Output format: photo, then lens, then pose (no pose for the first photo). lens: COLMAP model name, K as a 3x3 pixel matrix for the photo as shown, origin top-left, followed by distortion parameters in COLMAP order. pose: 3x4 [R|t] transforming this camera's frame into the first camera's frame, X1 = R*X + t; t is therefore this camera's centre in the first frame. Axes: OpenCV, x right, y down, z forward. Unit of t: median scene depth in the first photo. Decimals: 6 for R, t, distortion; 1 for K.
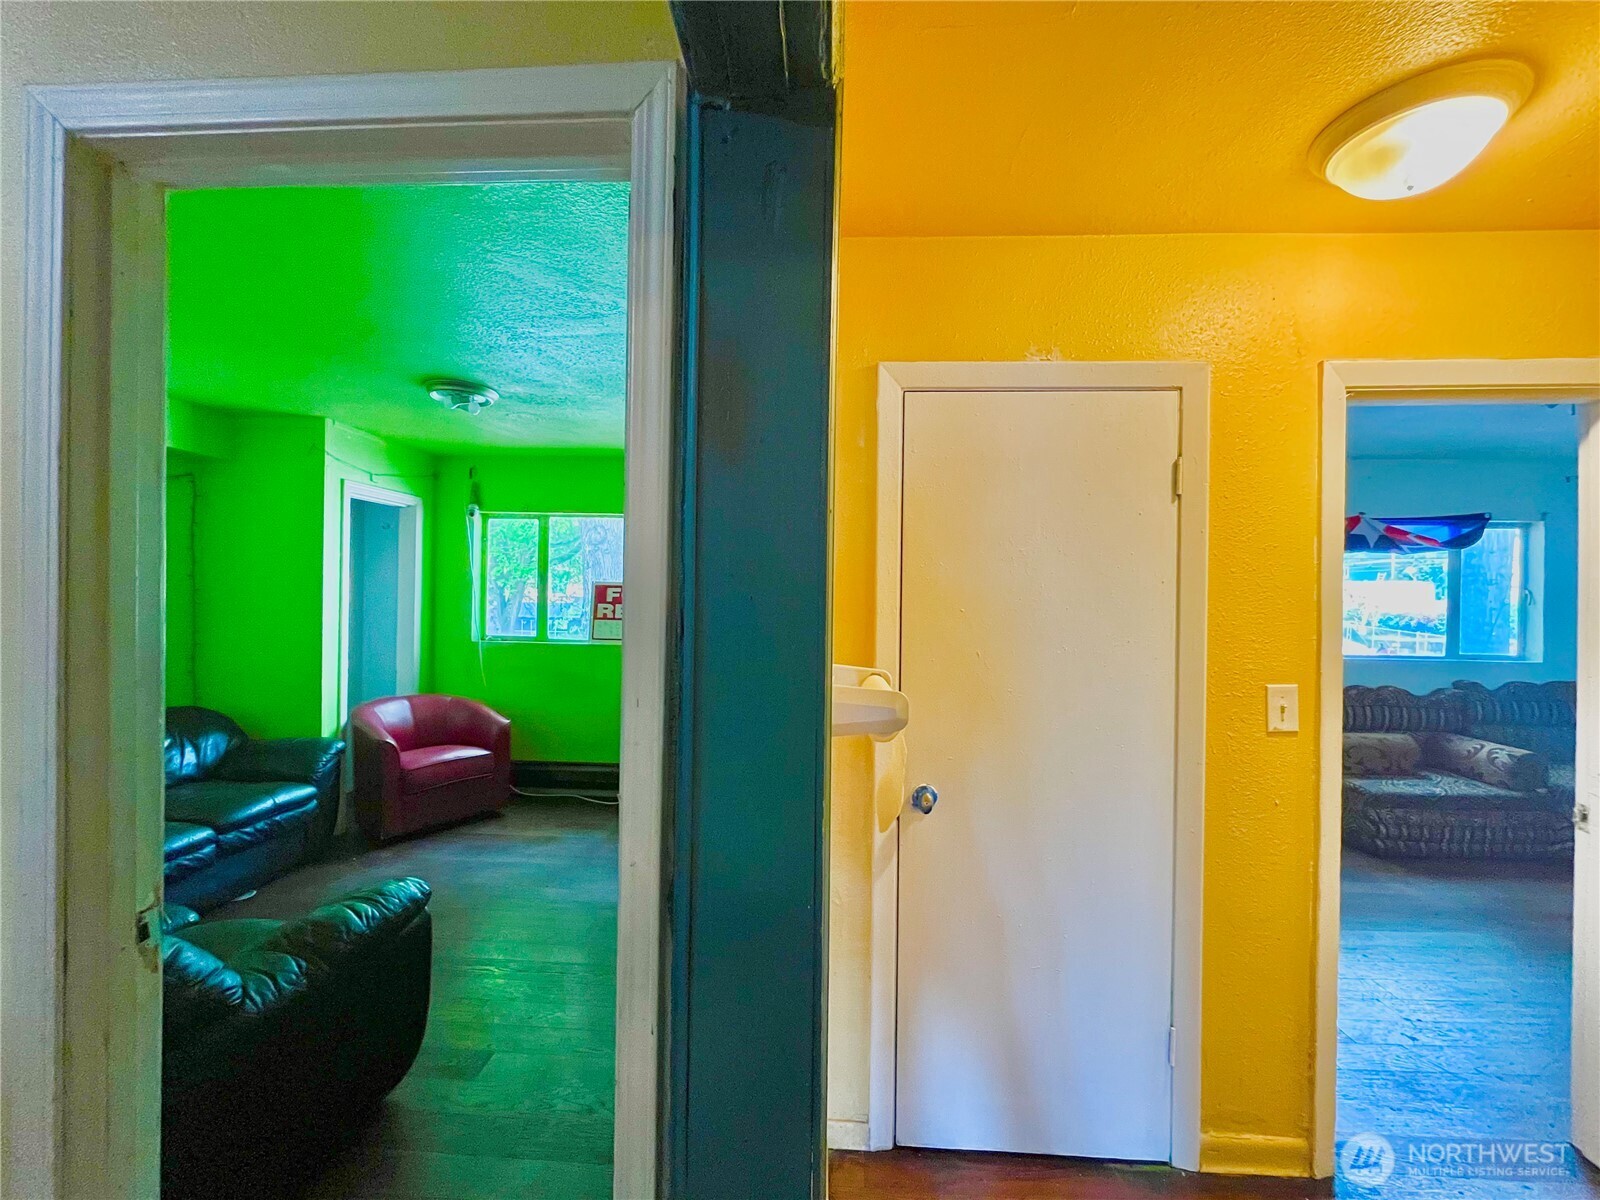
lens RADIAL K [[645.8, 0, 802.8], [0, 645.8, 601.5], [0, 0, 1]] dist [-0.000941, -0.000668]
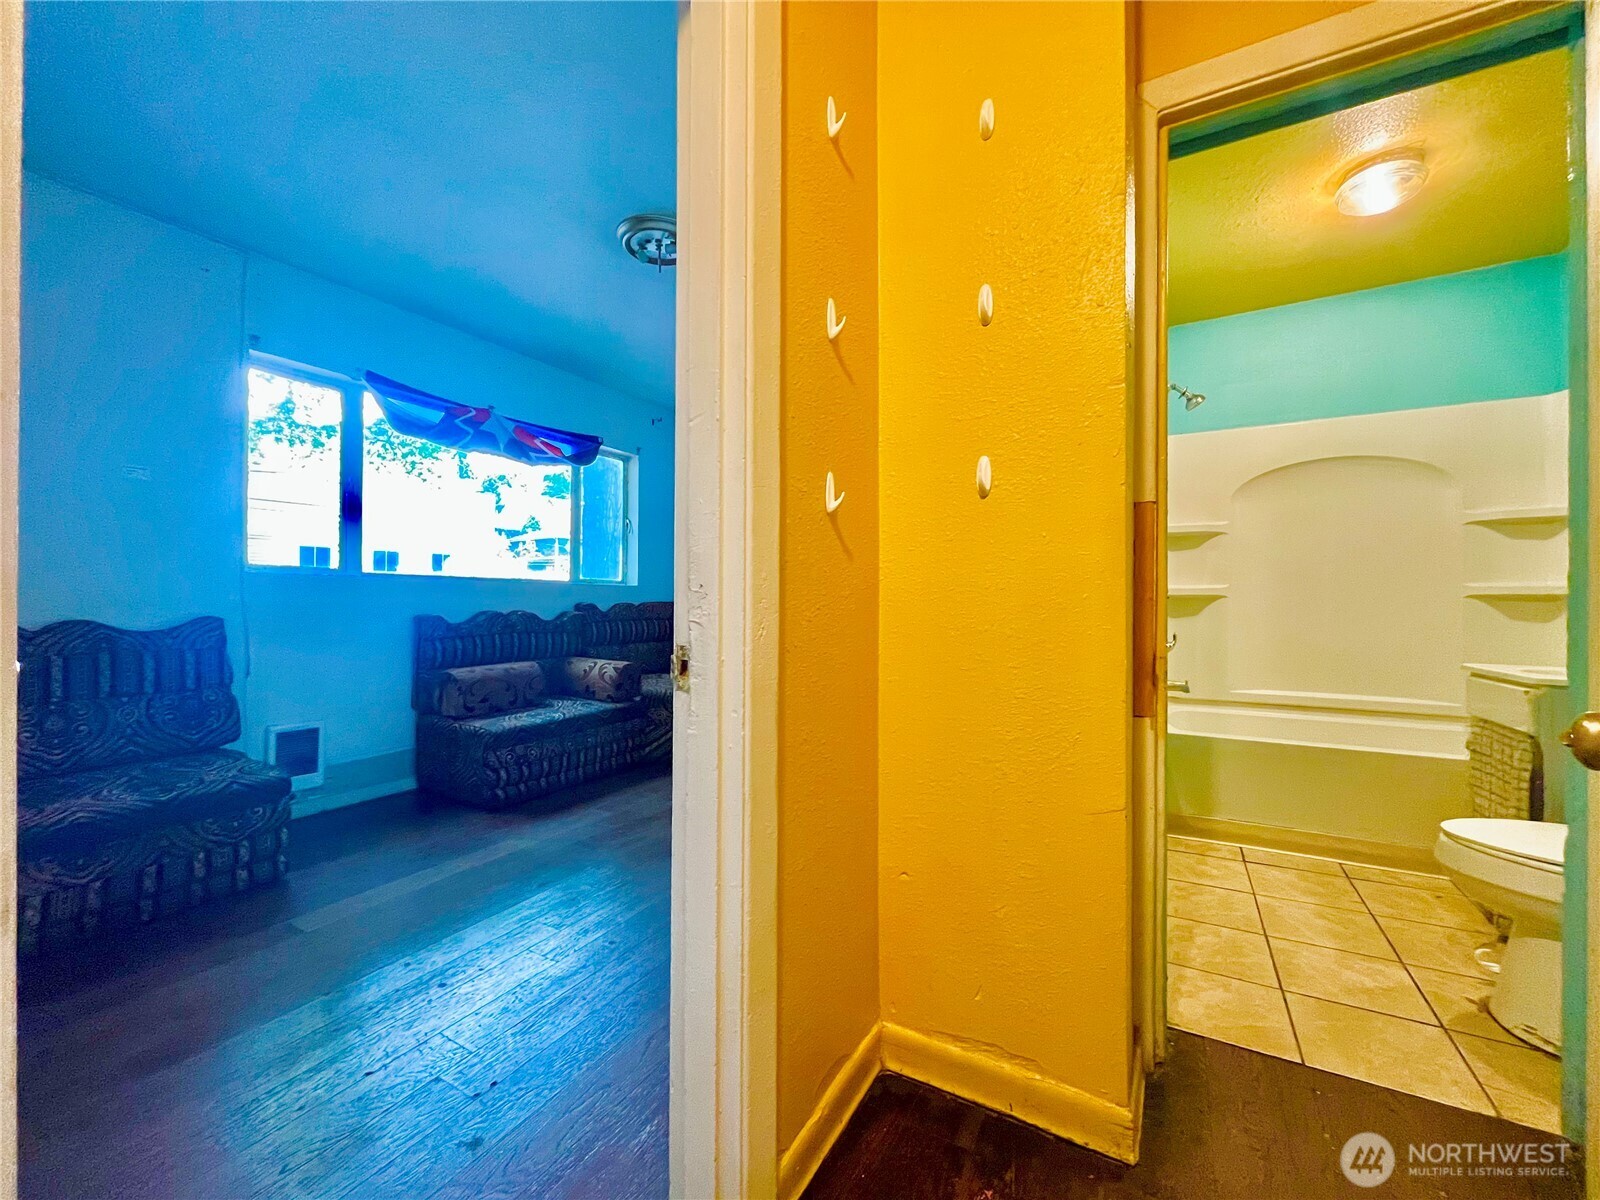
lens RADIAL K [[645.8, 0, 801.5], [0, 645.8, 598.2], [0, 0, 1]] dist [-0.000941, -0.000668]
pose [[0.452391, -0.006811, 0.891794, 0.330833], [-0.000870, 0.999967, 0.008078, 0.118757], [-0.891819, -0.004430, 0.452370, 0.285664]]
